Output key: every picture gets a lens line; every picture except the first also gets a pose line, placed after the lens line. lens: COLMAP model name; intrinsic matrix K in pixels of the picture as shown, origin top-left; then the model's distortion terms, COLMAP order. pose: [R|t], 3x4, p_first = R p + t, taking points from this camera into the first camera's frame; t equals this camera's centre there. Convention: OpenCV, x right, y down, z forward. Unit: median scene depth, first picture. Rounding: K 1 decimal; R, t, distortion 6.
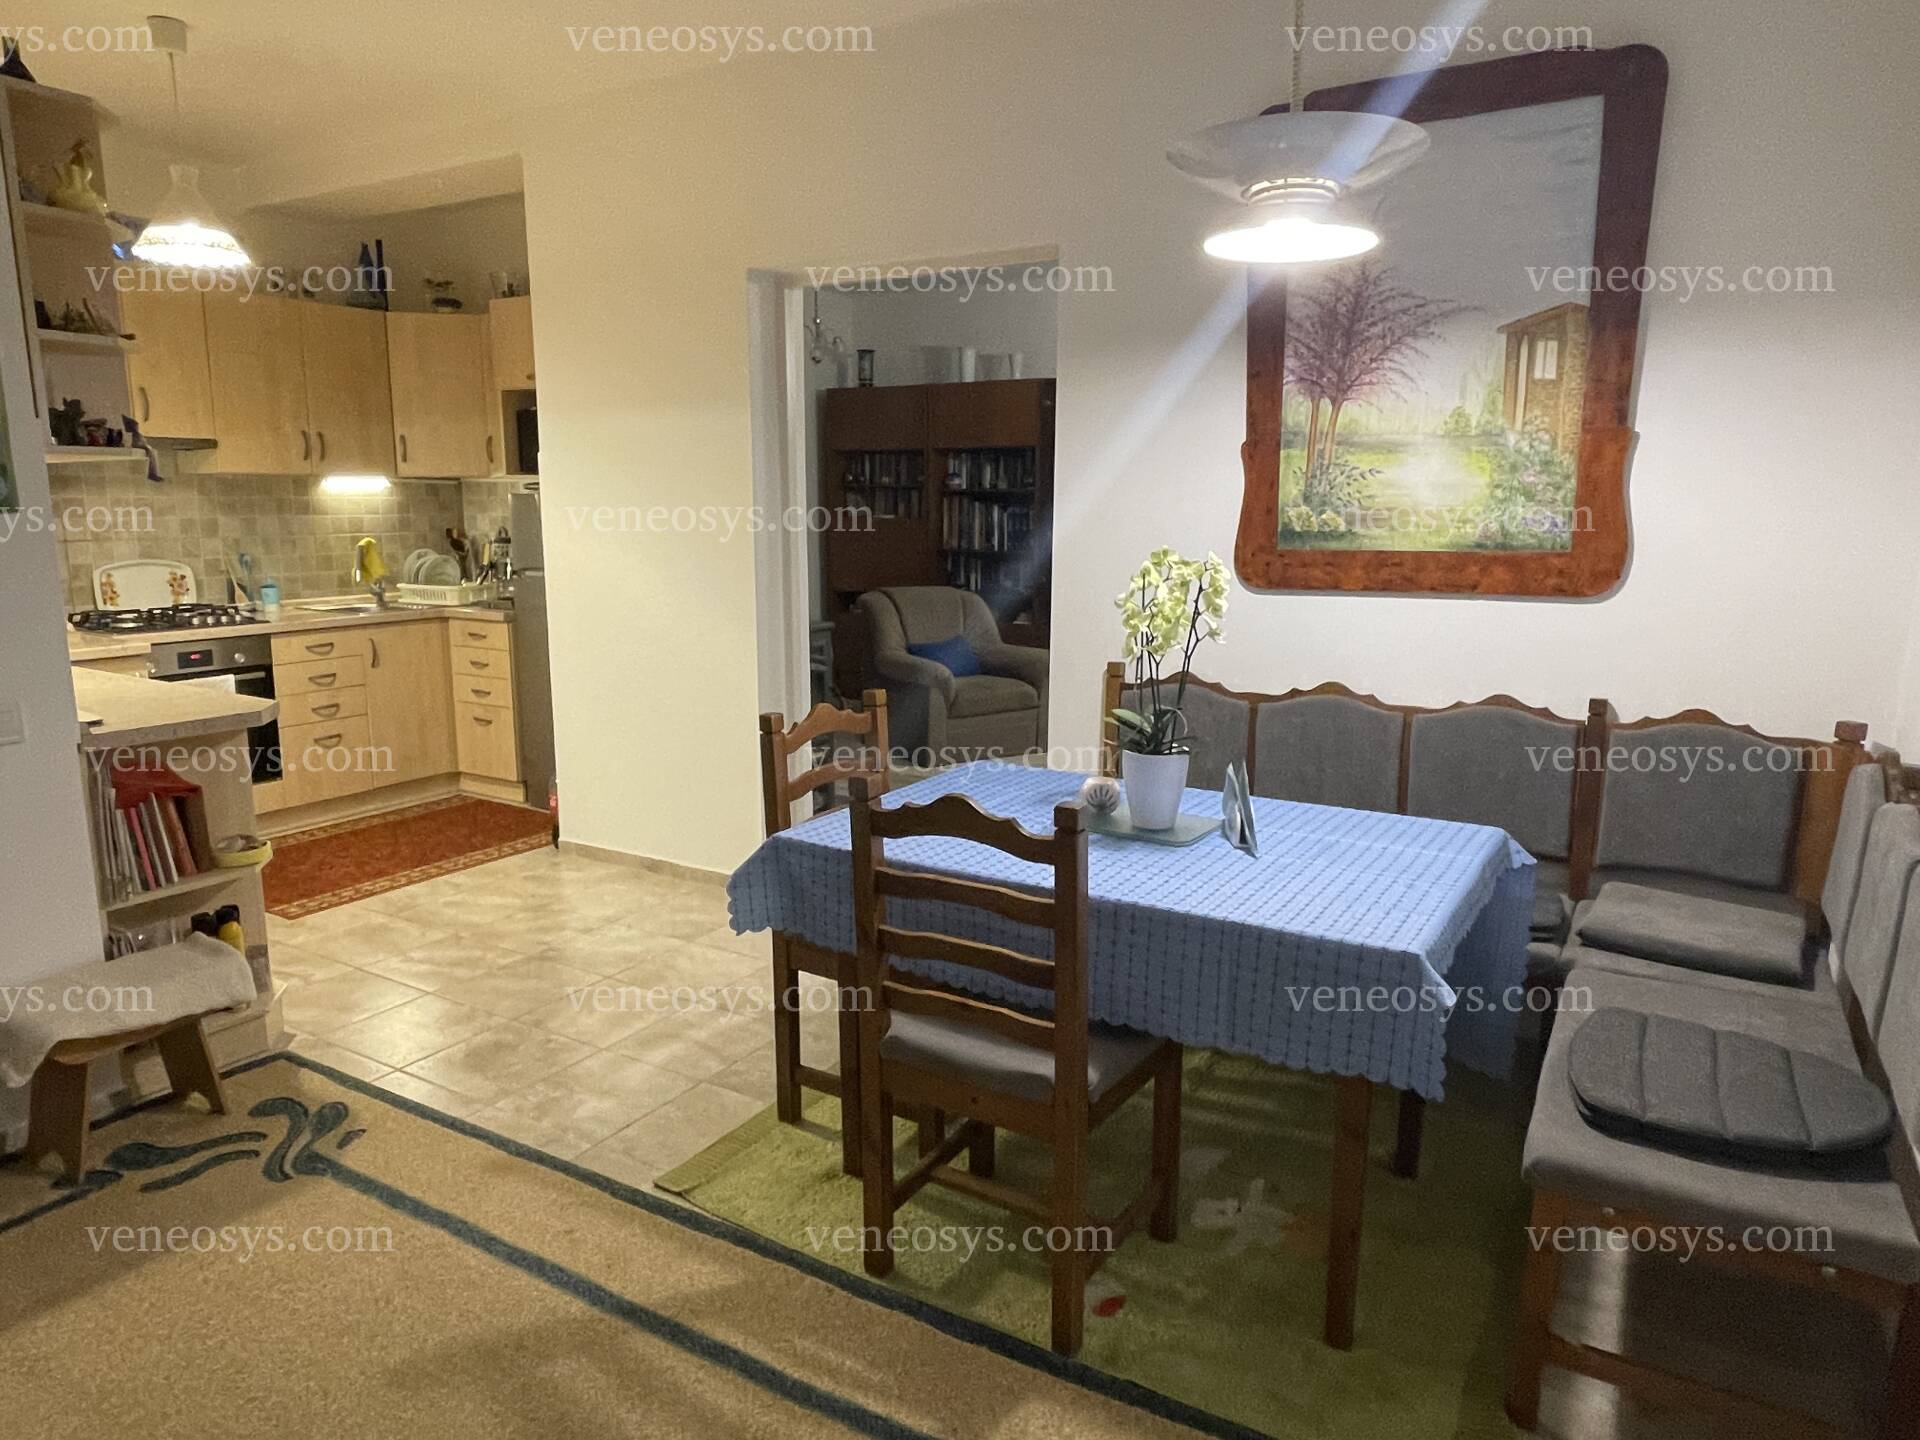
lens RADIAL K [[1233.9, 0, 948.1], [0, 1233.9, 719.1], [0, 0, 1]] dist [0.010693, -0.004905]
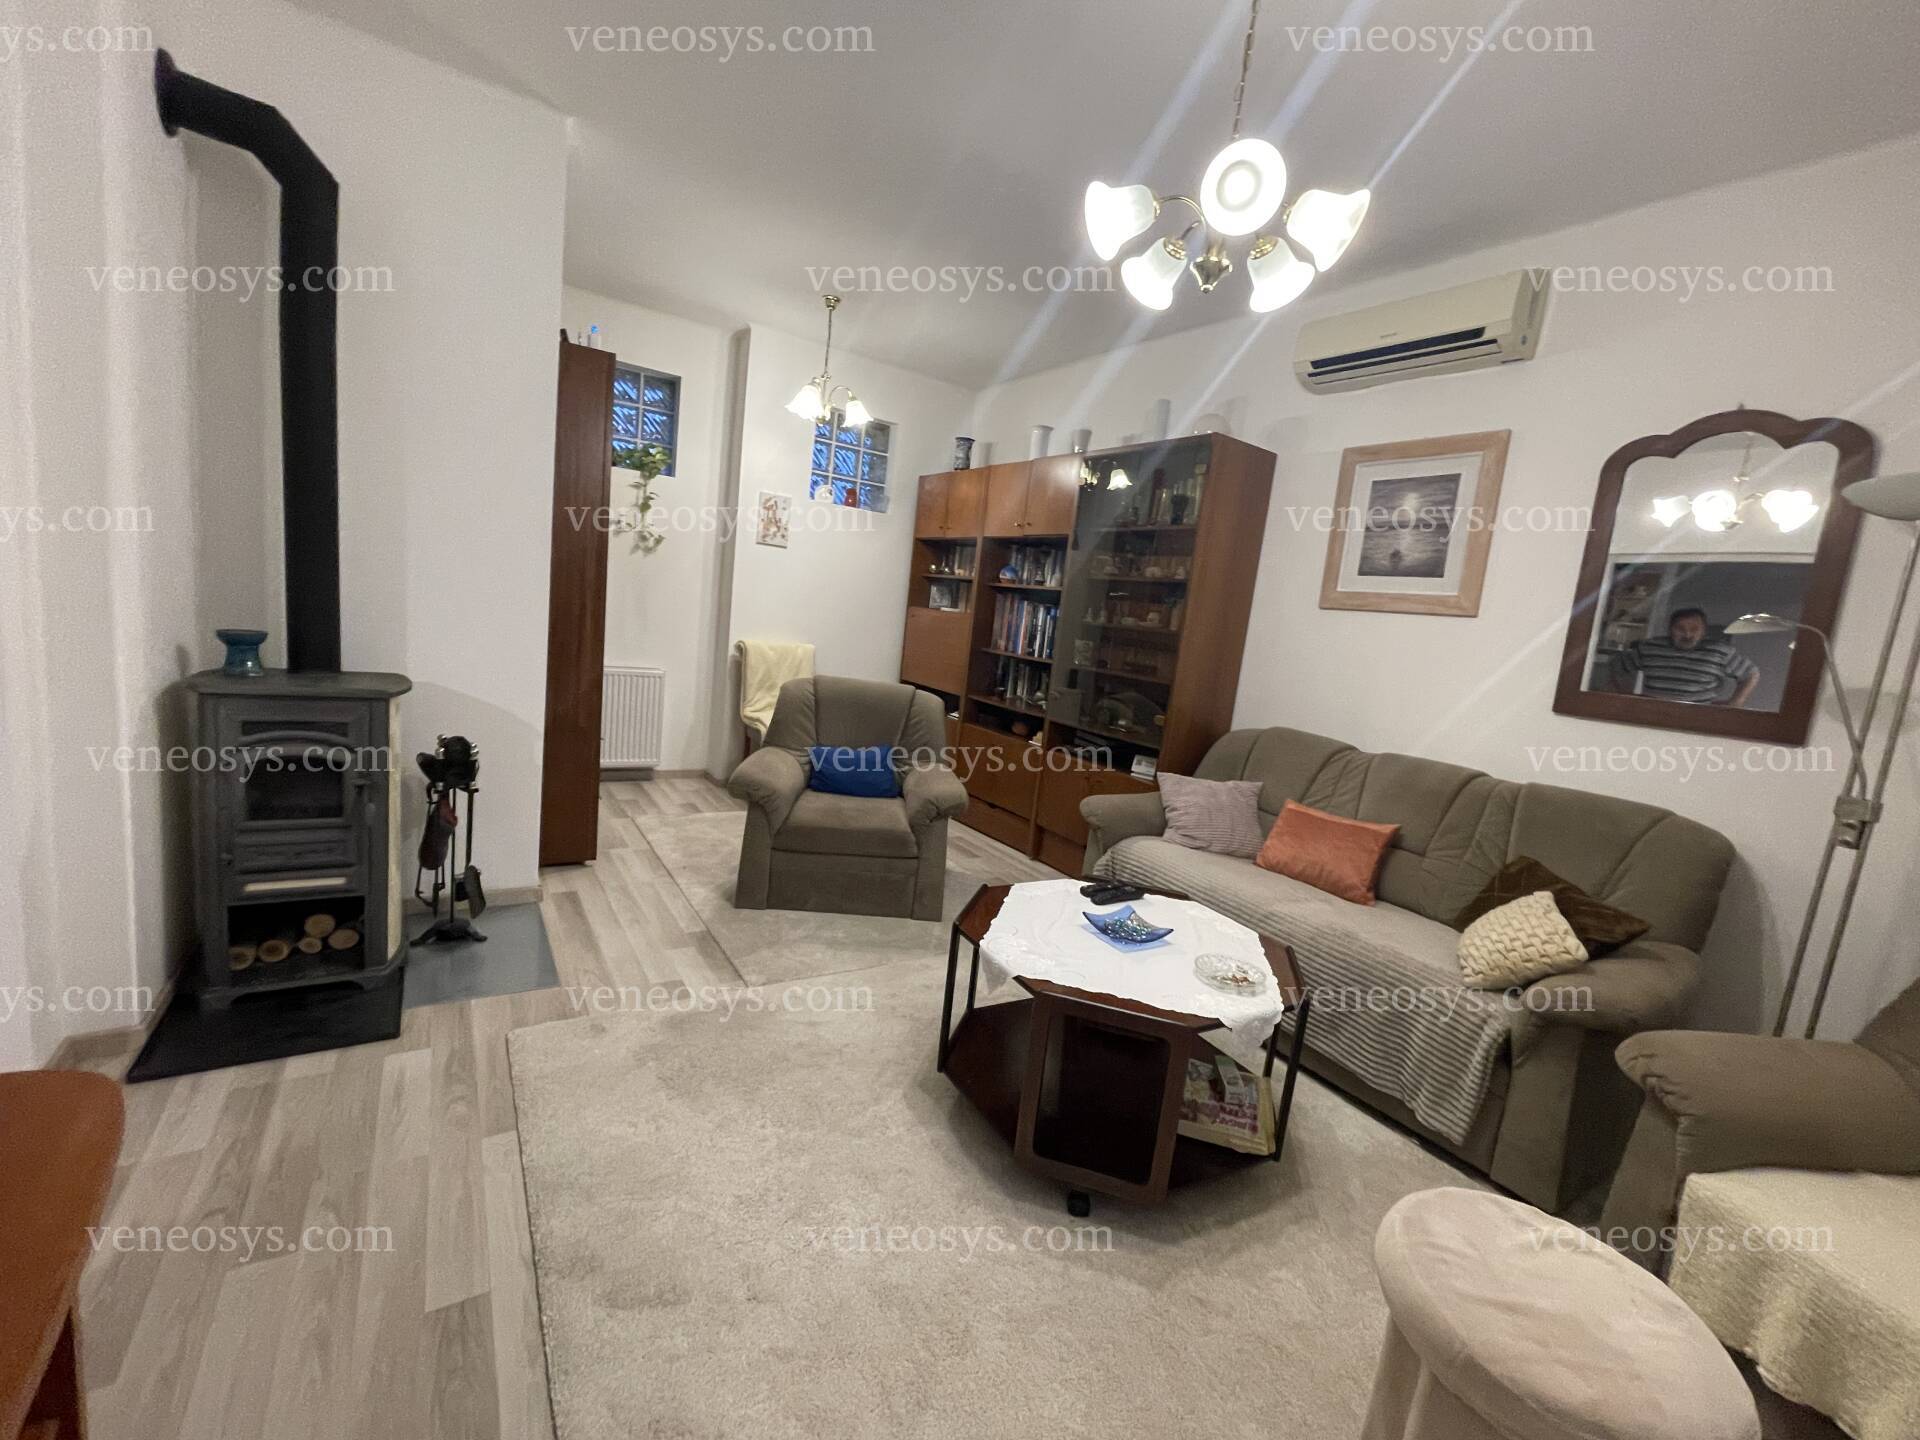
lens RADIAL K [[783.6, 0, 963.9], [0, 783.6, 718.6], [0, 0, 1]] dist [-0.001721, -0.000049]
pose [[0.892912, 0.161089, -0.420427, 0.652725], [-0.186629, 0.982226, -0.020022, -0.203234], [0.409729, 0.096342, 0.907105, 1.330419]]
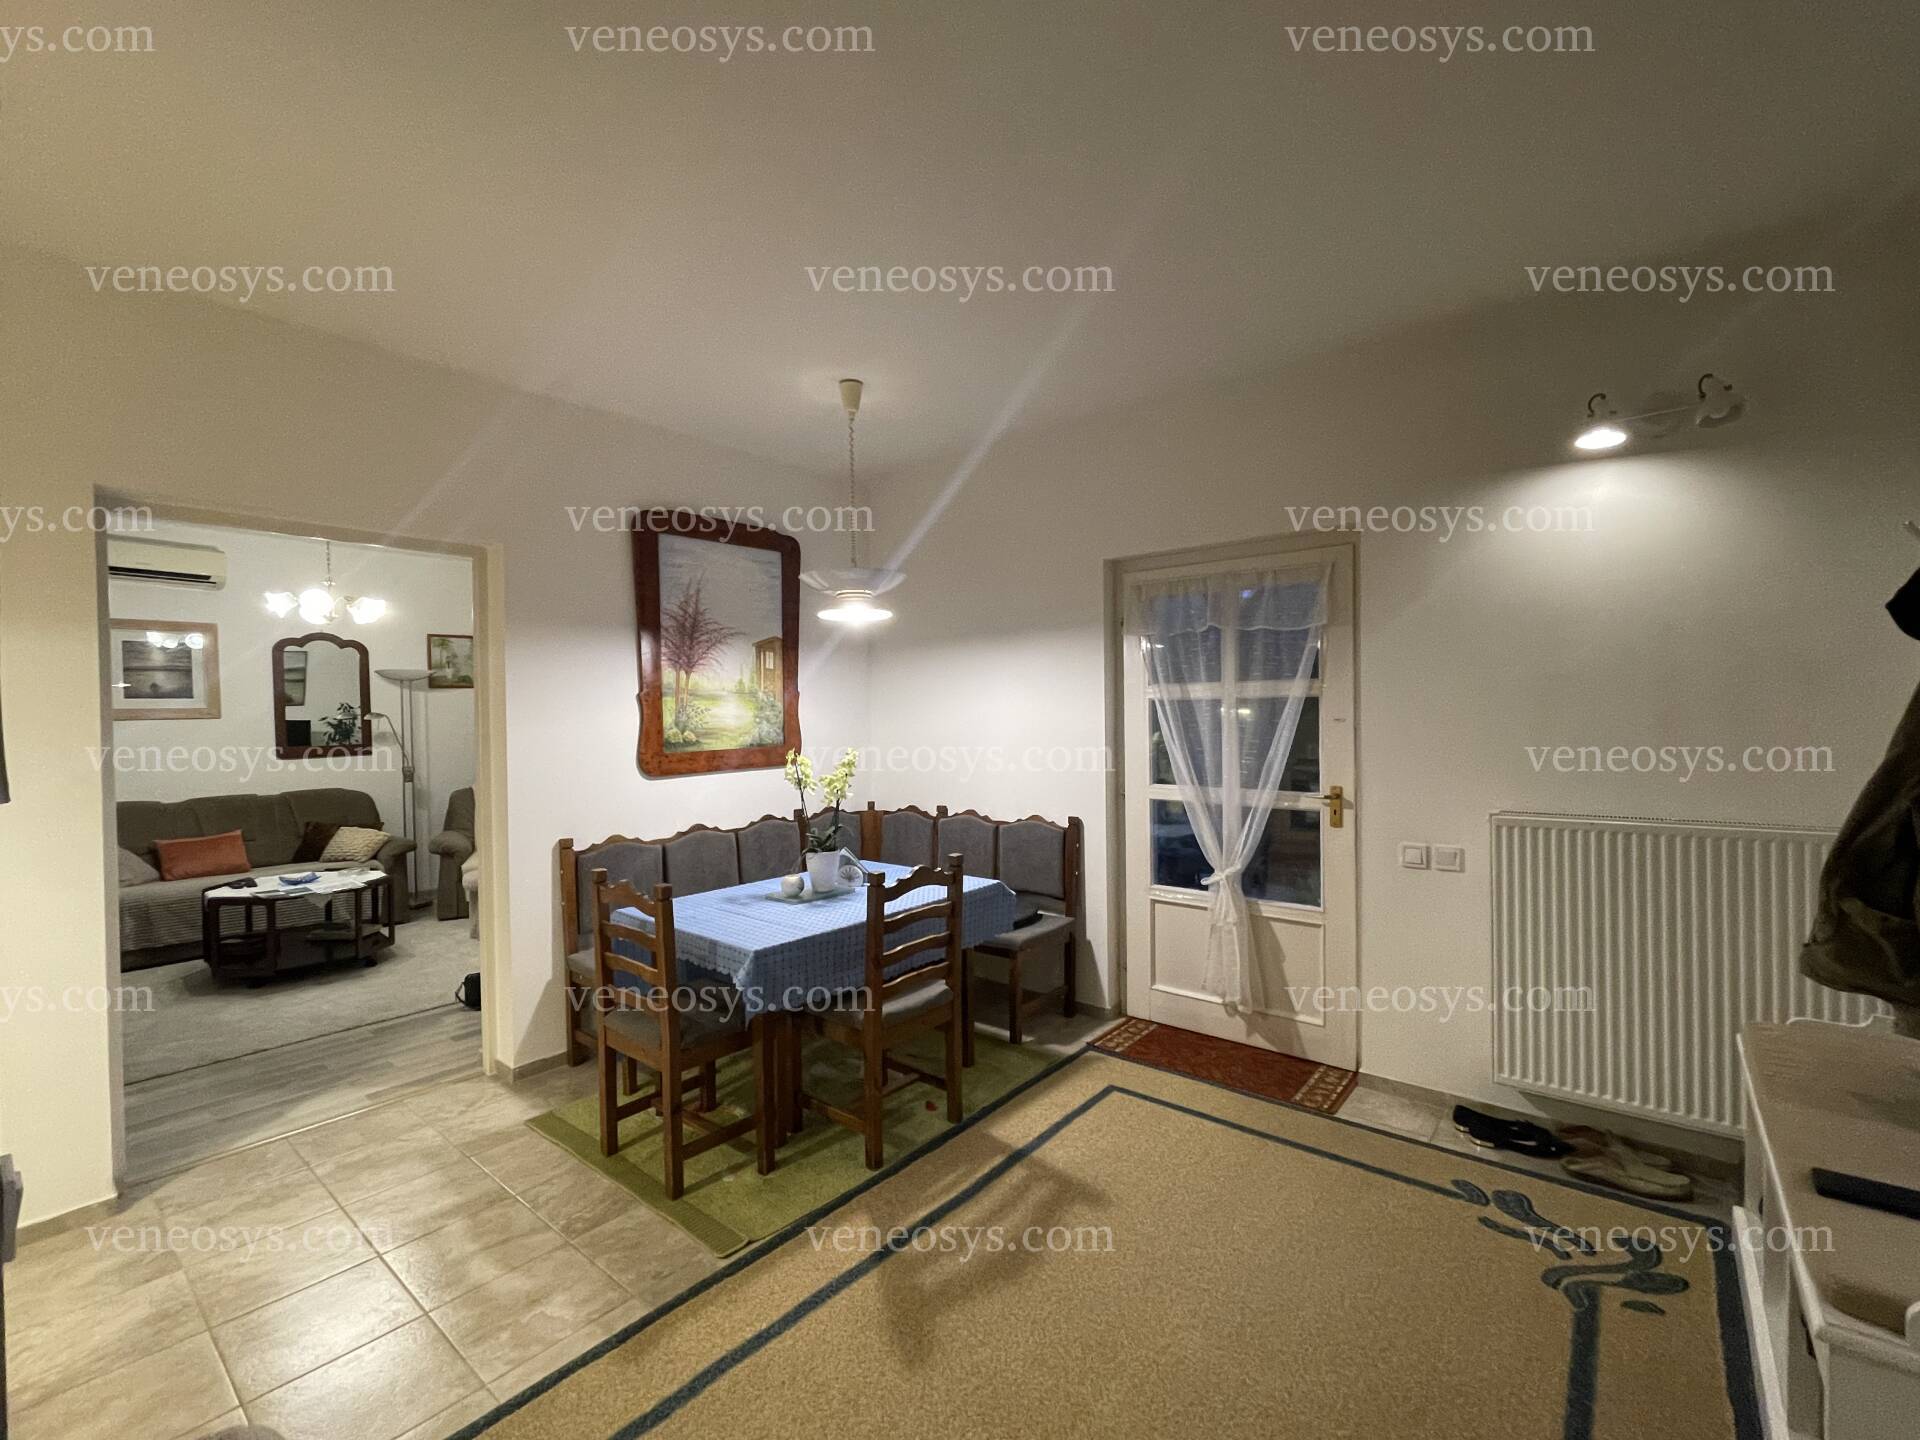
lens RADIAL K [[834.7, 0, 951.5], [0, 834.7, 723.0], [0, 0, 1]] dist [0.002146, 0.000340]
pose [[0.153427, -0.018395, 0.987989, -0.918321], [0.190908, 0.981542, -0.011371, -0.099207], [-0.969543, 0.190359, 0.154107, 0.467769]]
